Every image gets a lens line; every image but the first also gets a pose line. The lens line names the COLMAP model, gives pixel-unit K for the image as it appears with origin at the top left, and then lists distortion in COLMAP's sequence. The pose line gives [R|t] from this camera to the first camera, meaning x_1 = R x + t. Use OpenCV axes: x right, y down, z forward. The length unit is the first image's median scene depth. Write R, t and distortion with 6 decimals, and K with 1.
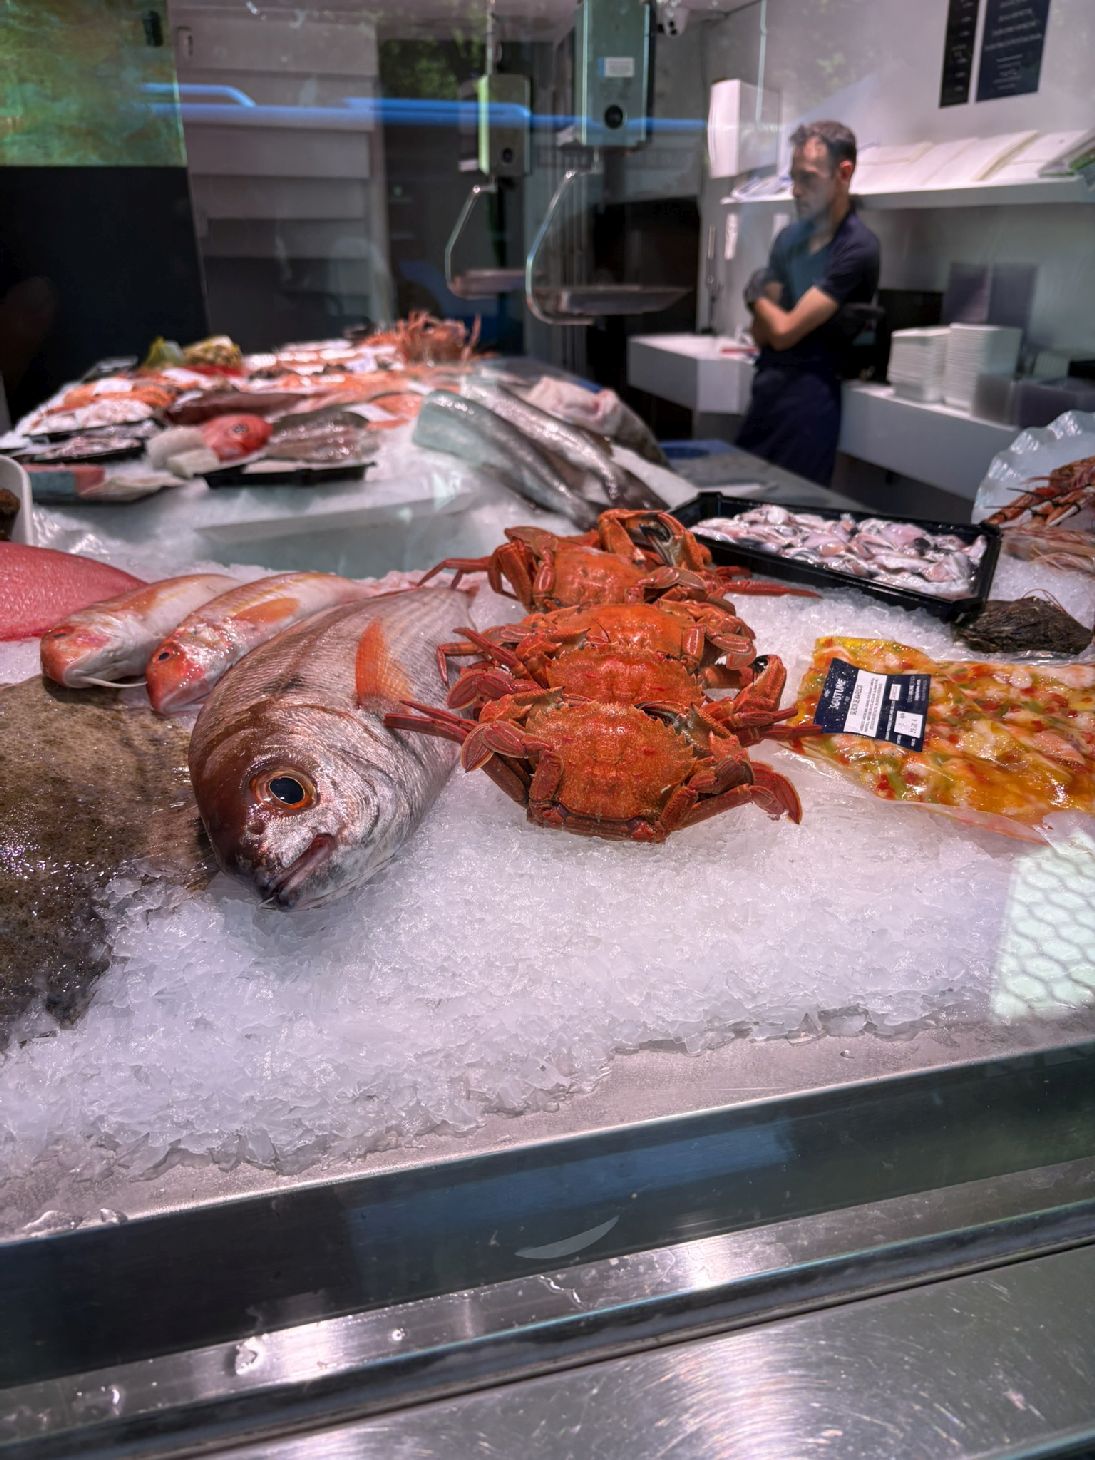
lens RADIAL K [[1129.9, 0, 550.5], [0, 1129.9, 716.6], [0, 0, 1]] dist [0.023284, -0.030821]
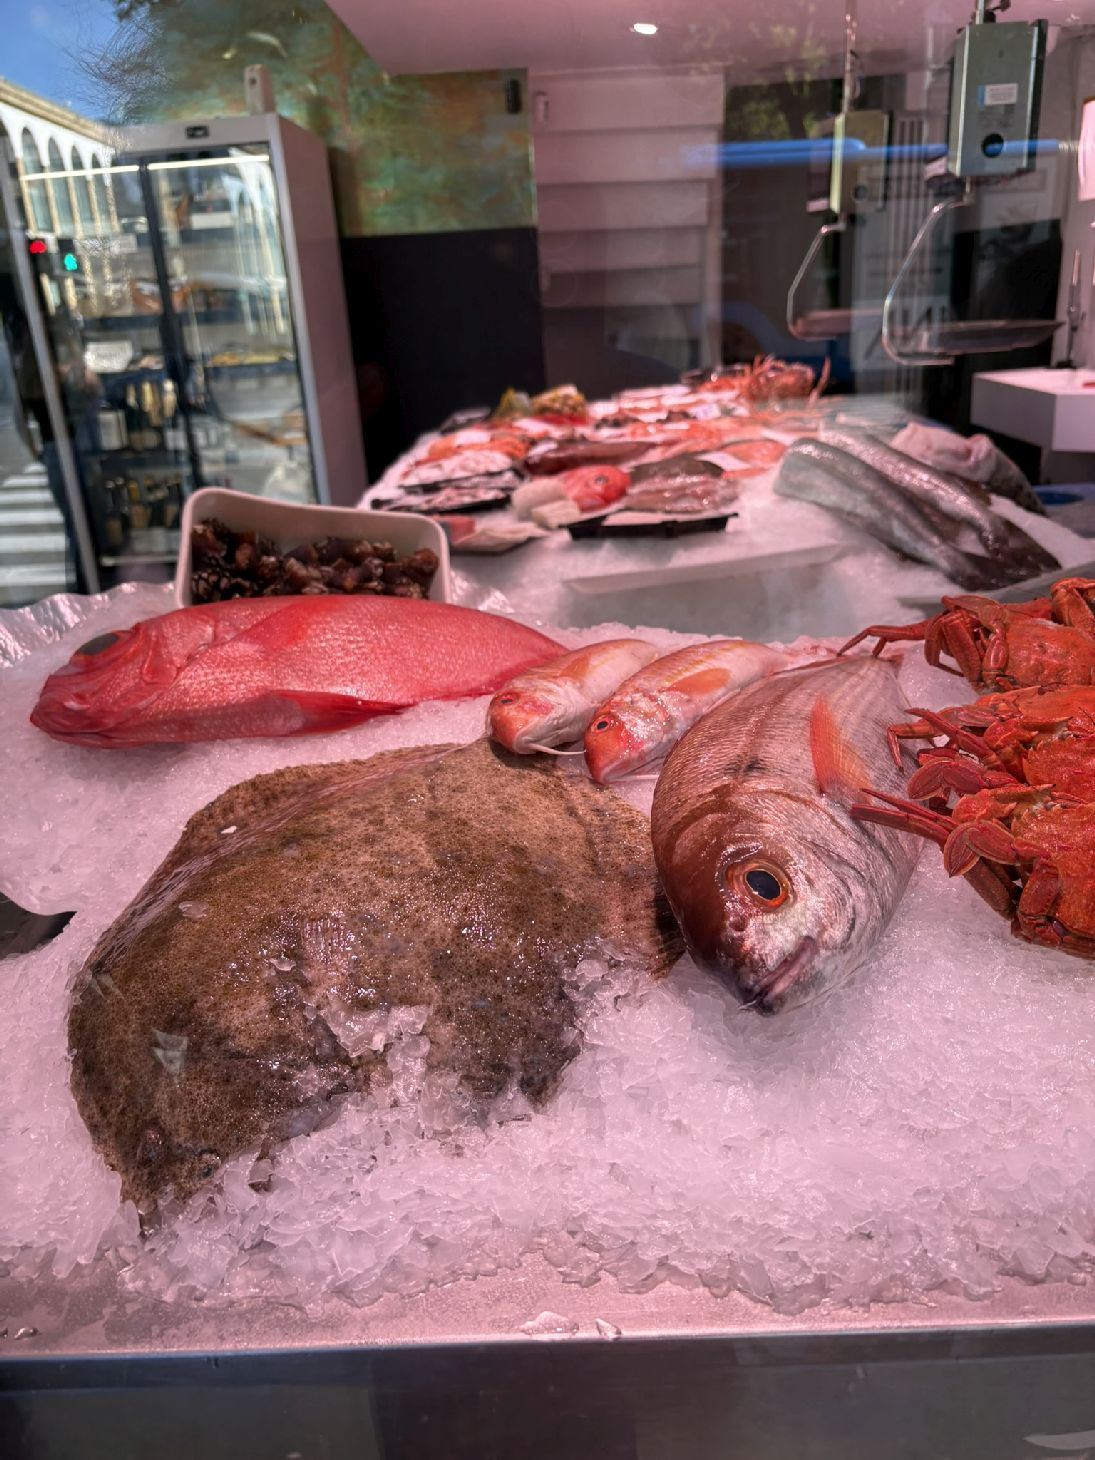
lens RADIAL K [[1120.3, 0, 547.5], [0, 1120.3, 730.0], [0, 0, 1]] dist [0.031911, -0.053260]
pose [[0.968331, 0.047745, -0.245064, -0.143503], [-0.052049, 0.998583, -0.011115, -0.034813], [0.244186, 0.023519, 0.969443, 0.031185]]
